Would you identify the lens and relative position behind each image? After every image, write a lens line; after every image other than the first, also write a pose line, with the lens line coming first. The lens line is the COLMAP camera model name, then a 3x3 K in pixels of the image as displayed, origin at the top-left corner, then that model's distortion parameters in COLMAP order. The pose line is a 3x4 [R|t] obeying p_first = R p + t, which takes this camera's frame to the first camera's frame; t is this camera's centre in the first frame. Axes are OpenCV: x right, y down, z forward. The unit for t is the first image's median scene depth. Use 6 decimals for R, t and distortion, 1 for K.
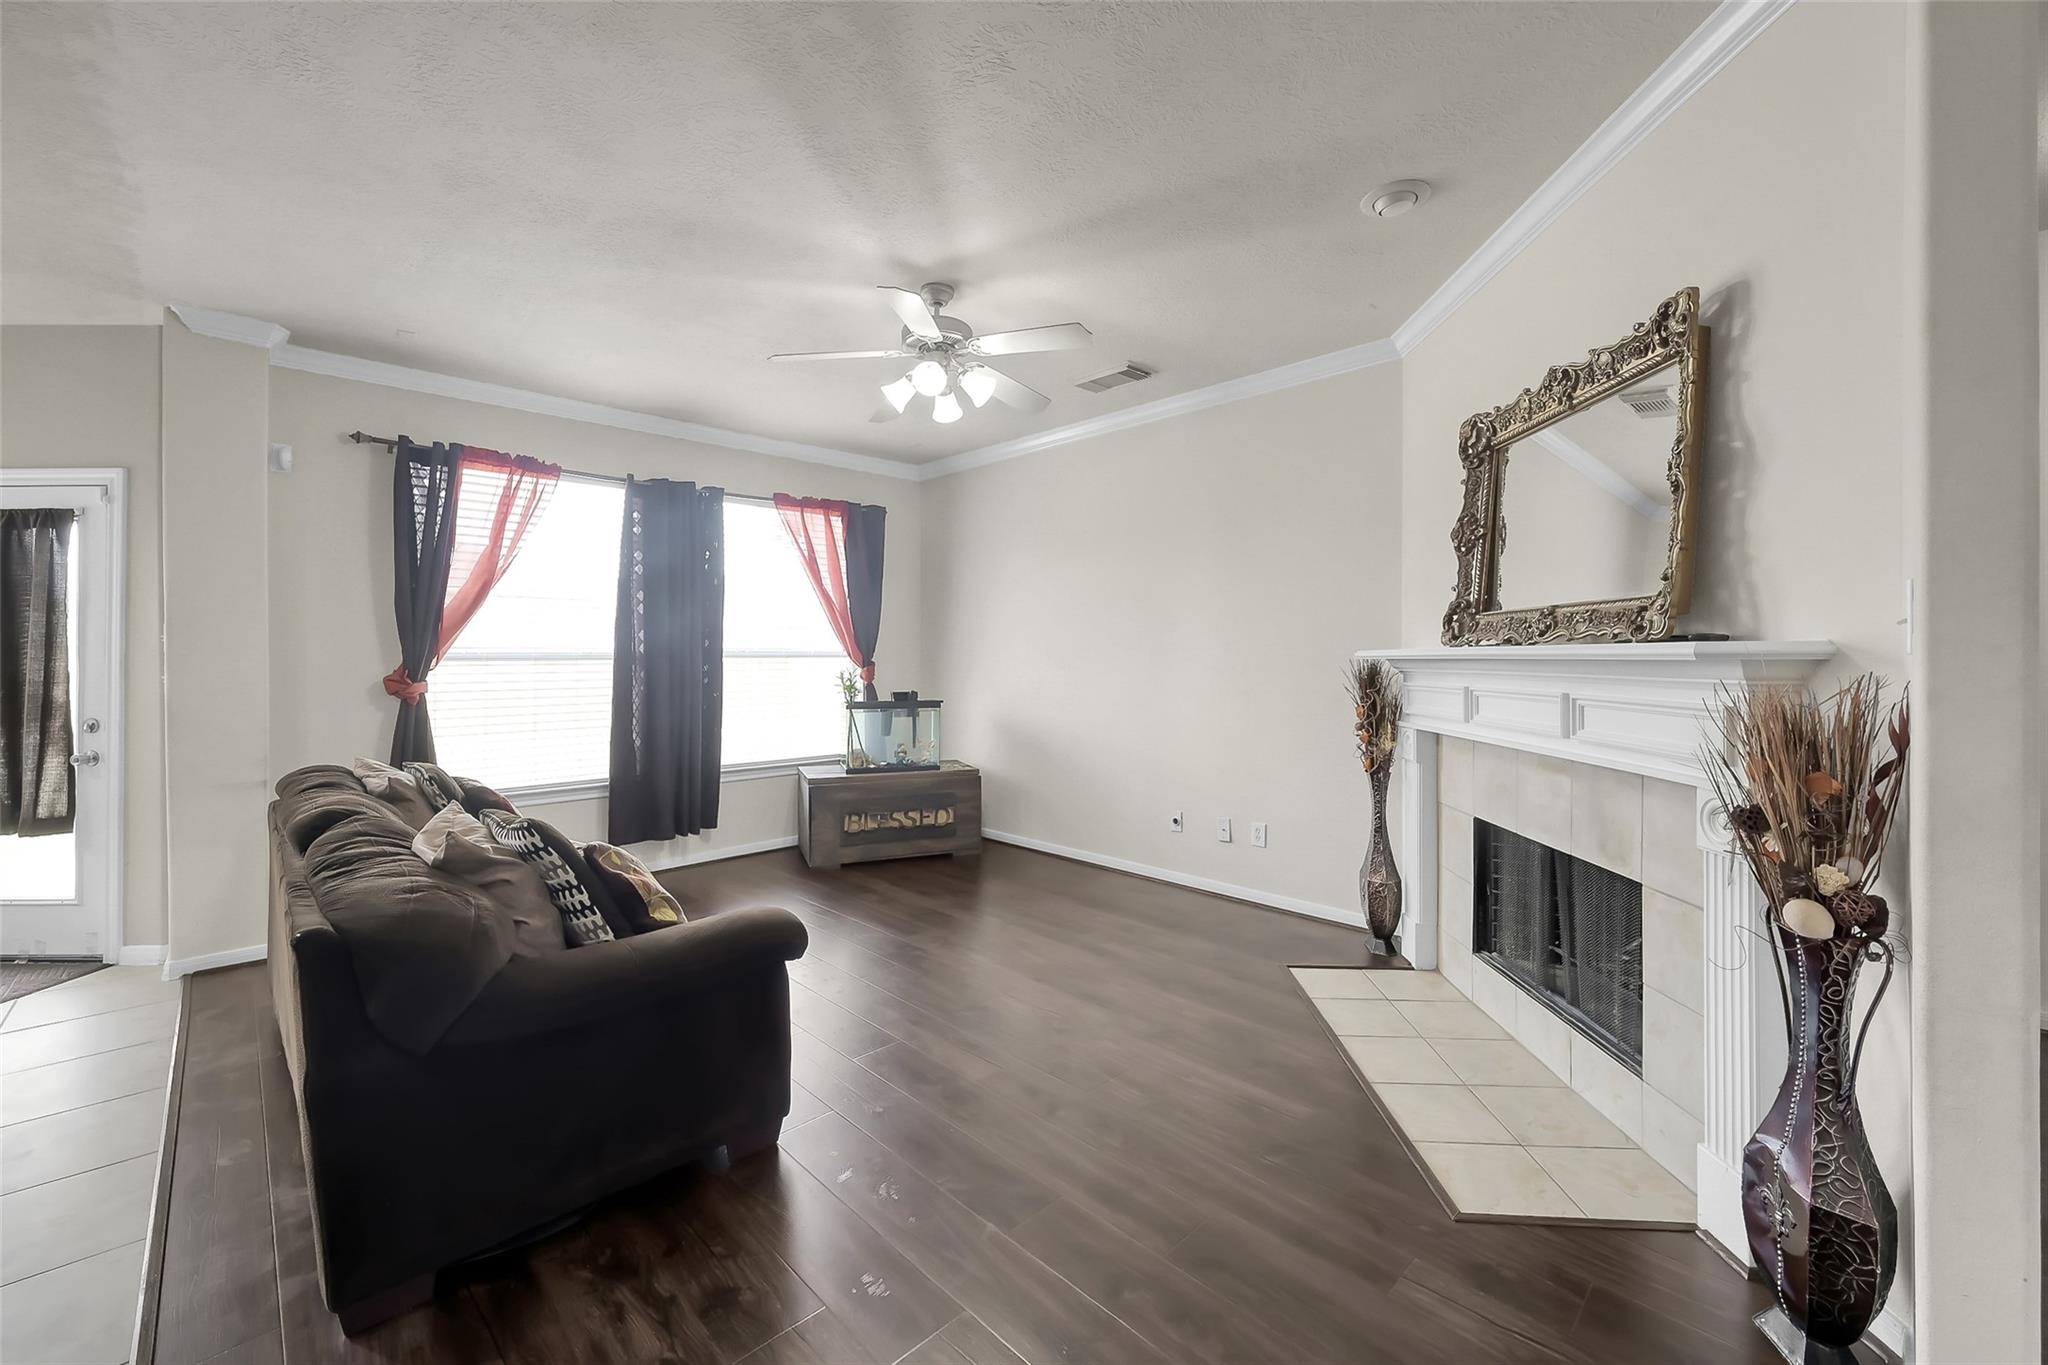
lens RADIAL K [[828.0, 0, 1009.9], [0, 828.0, 651.0], [0, 0, 1]] dist [-0.000316, -0.000259]
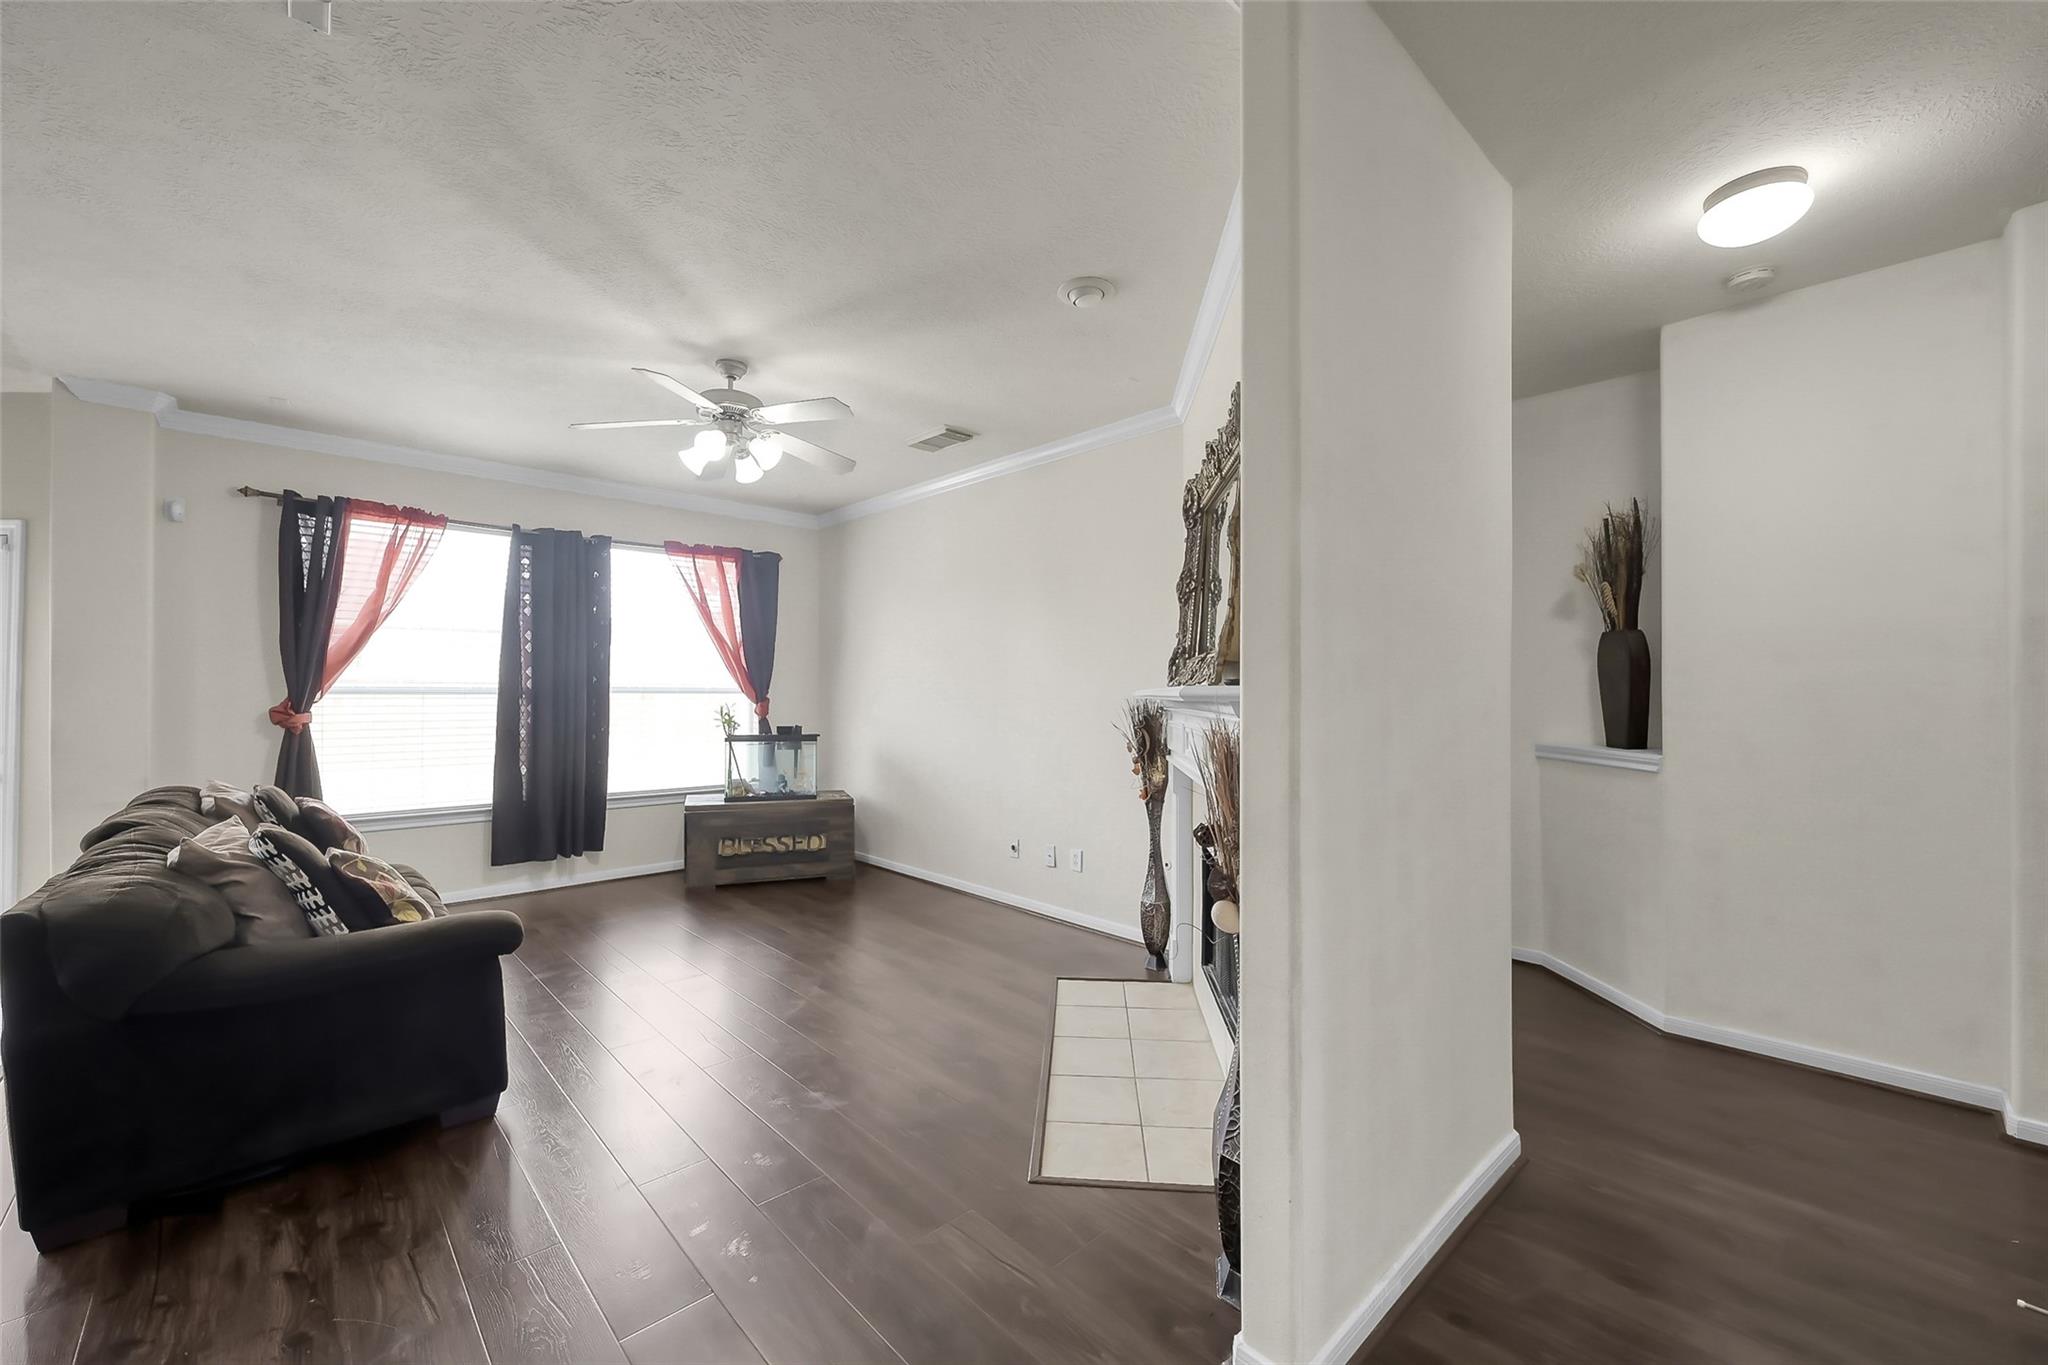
lens RADIAL K [[812.3, 0, 1011.1], [0, 812.3, 680.0], [0, 0, 1]] dist [-0.000306, -0.000097]
pose [[0.999913, 0.007042, -0.011167, 0.293966], [-0.007153, 0.999925, -0.009935, -0.003141], [0.011097, 0.010014, 0.999888, -0.084316]]
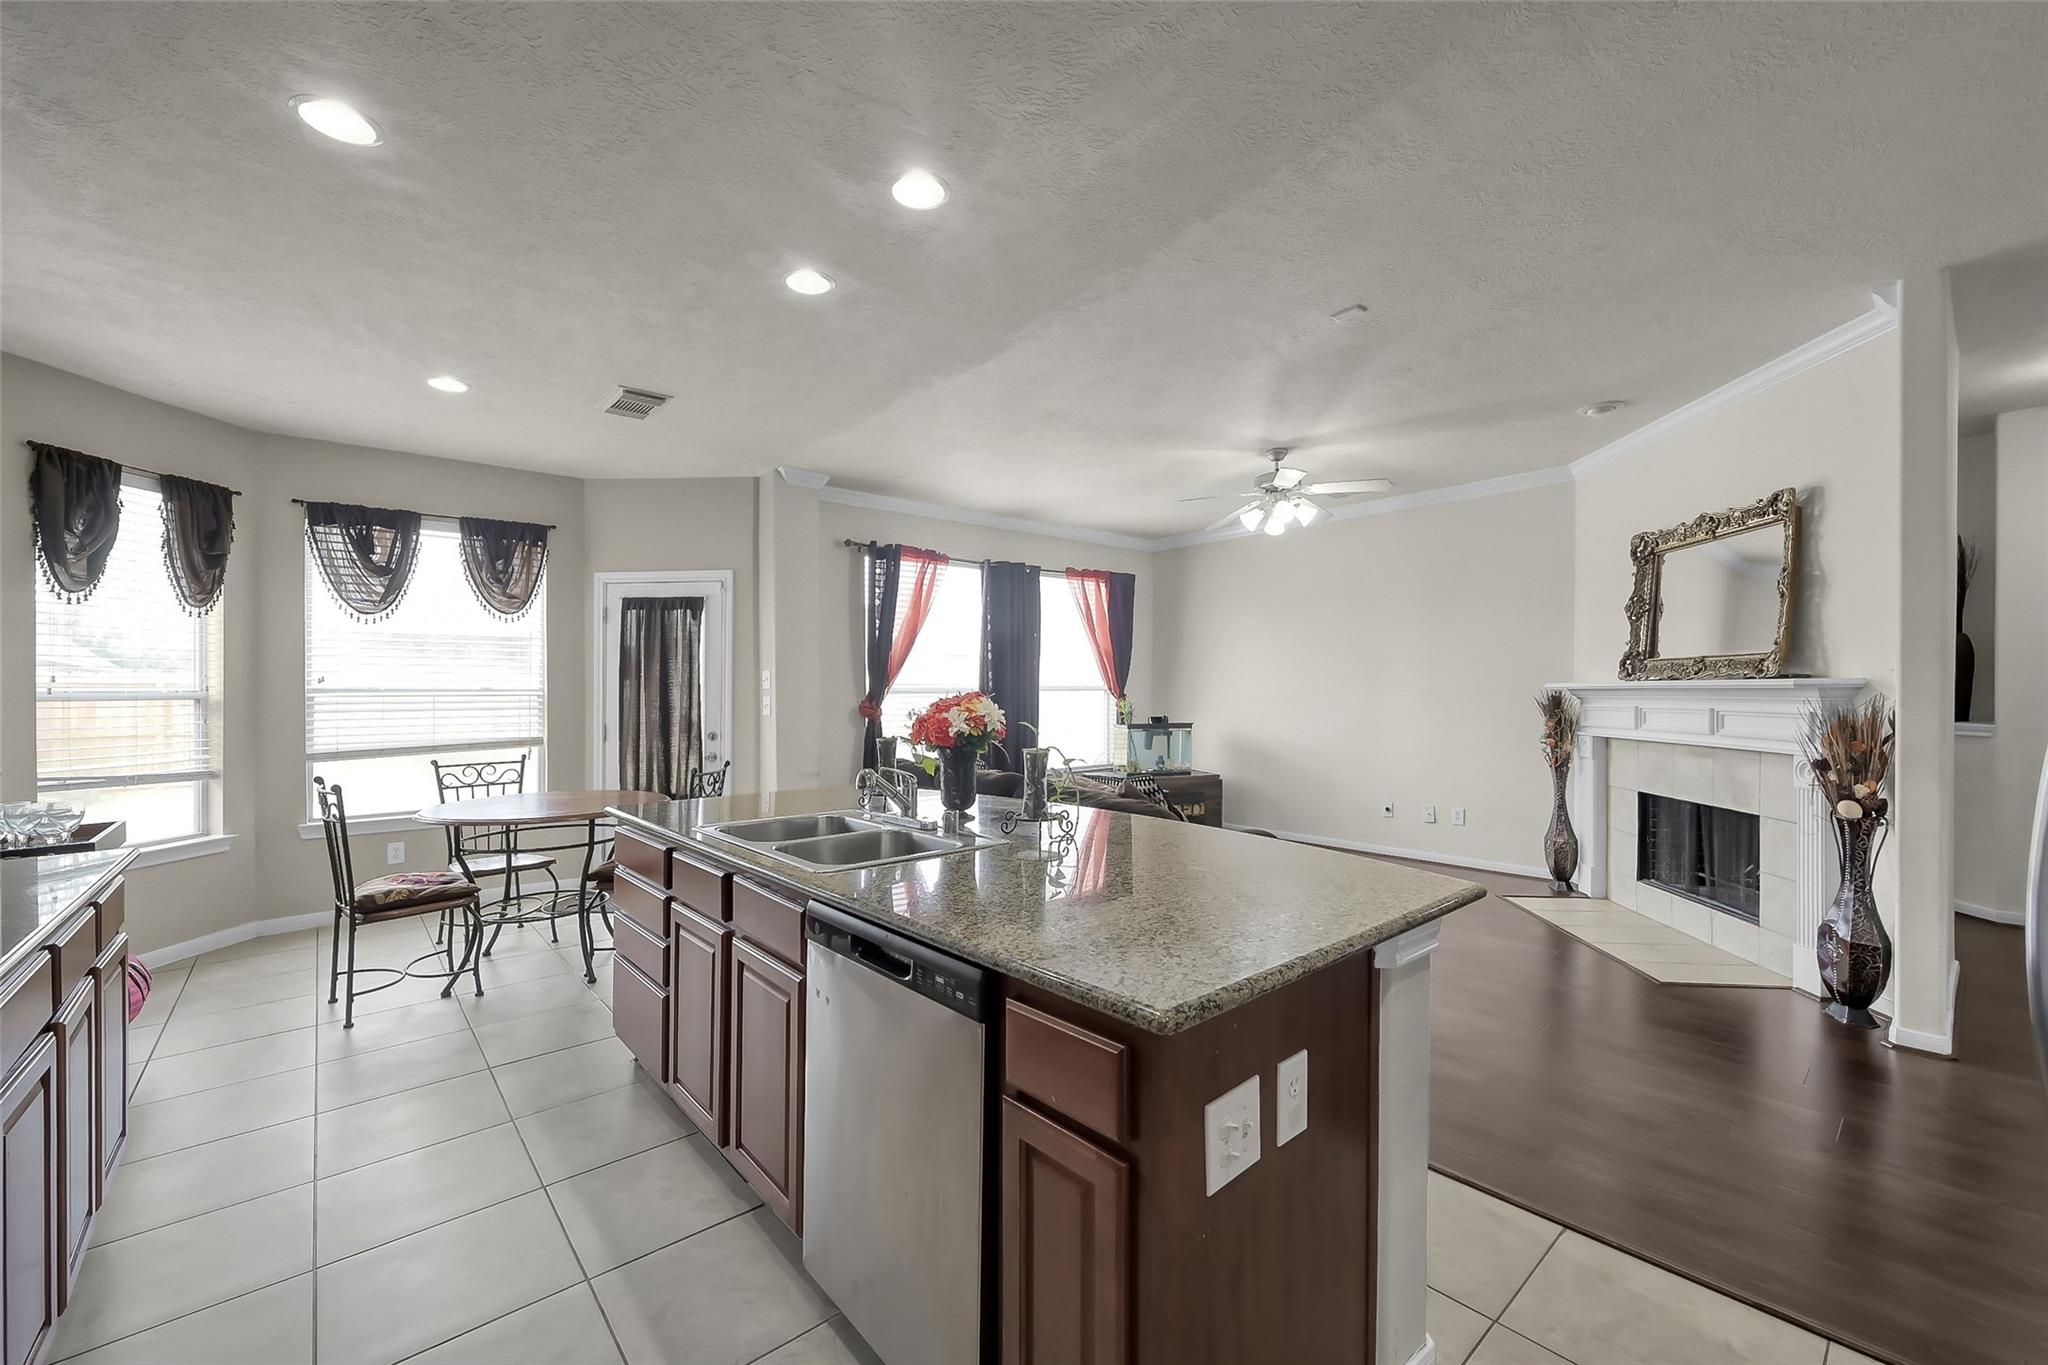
lens RADIAL K [[816.5, 0, 1028.4], [0, 816.5, 693.2], [0, 0, 1]] dist [-0.002504, -0.000119]
pose [[0.998598, -0.003863, -0.052794, -0.454131], [0.004364, 0.999947, 0.009372, -0.000969], [0.052755, -0.009590, 0.998561, -0.527918]]
